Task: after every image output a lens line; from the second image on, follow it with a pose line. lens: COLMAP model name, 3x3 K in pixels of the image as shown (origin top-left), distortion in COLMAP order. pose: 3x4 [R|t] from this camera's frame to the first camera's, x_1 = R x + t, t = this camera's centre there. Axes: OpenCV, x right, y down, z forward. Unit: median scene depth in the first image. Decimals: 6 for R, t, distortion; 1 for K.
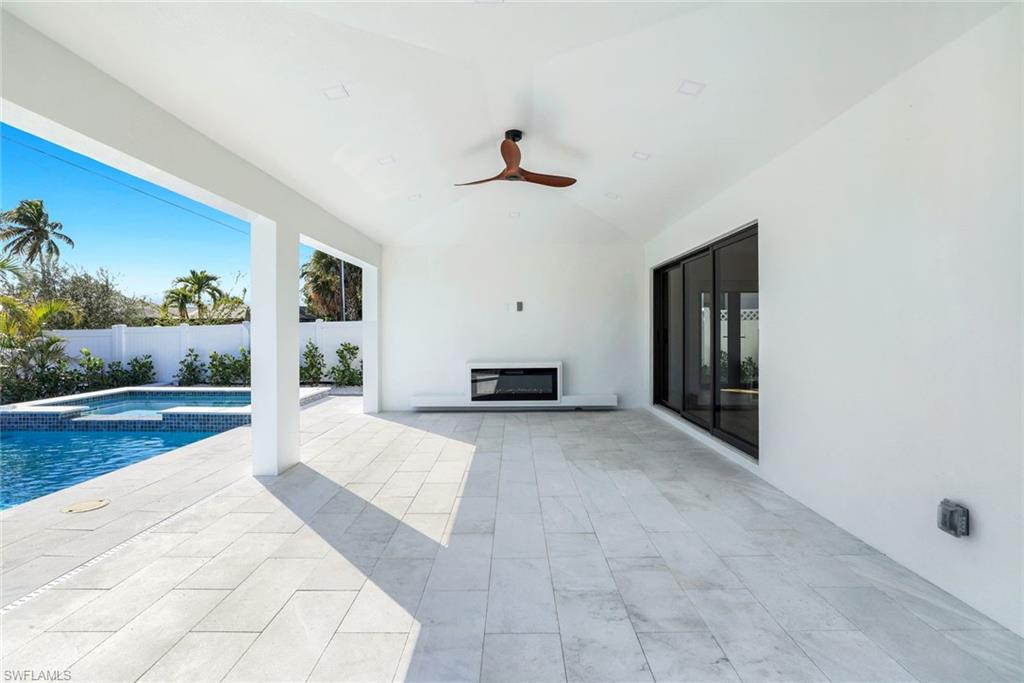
lens RADIAL K [[442.1, 0, 509.1], [0, 442.1, 341.3], [0, 0, 1]] dist [-0.002426, 0.000245]
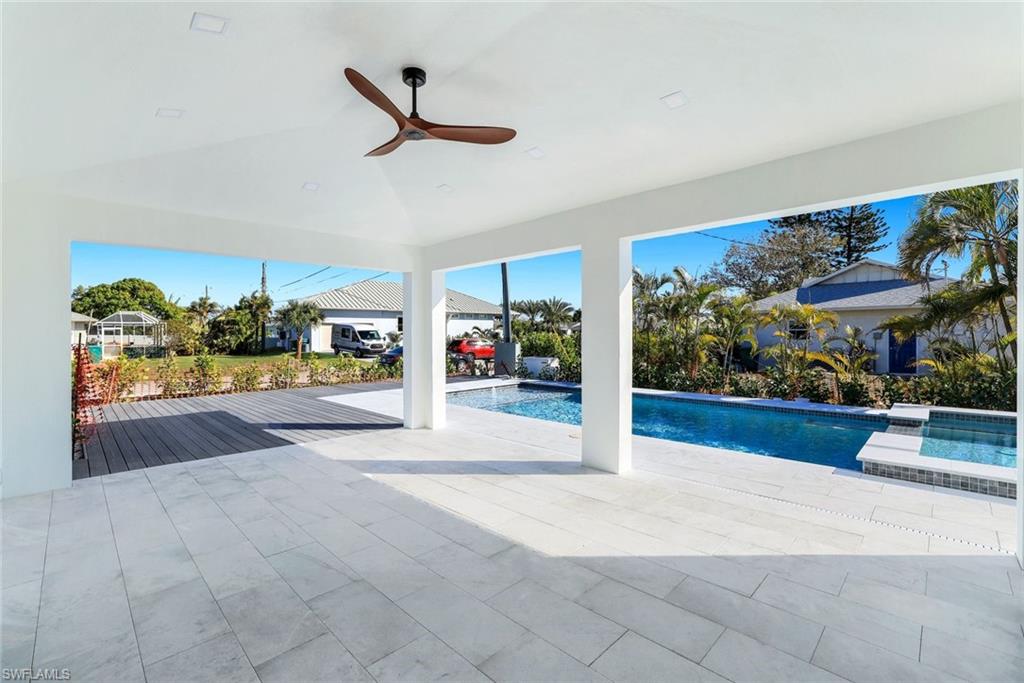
lens RADIAL K [[442.1, 0, 515.3], [0, 442.1, 332.5], [0, 0, 1]] dist [-0.002426, 0.000245]
pose [[-0.683202, 0.005400, -0.730209, 0.575880], [-0.011472, 0.999770, 0.018128, -0.089798], [0.730139, 0.020762, -0.682983, 2.141005]]
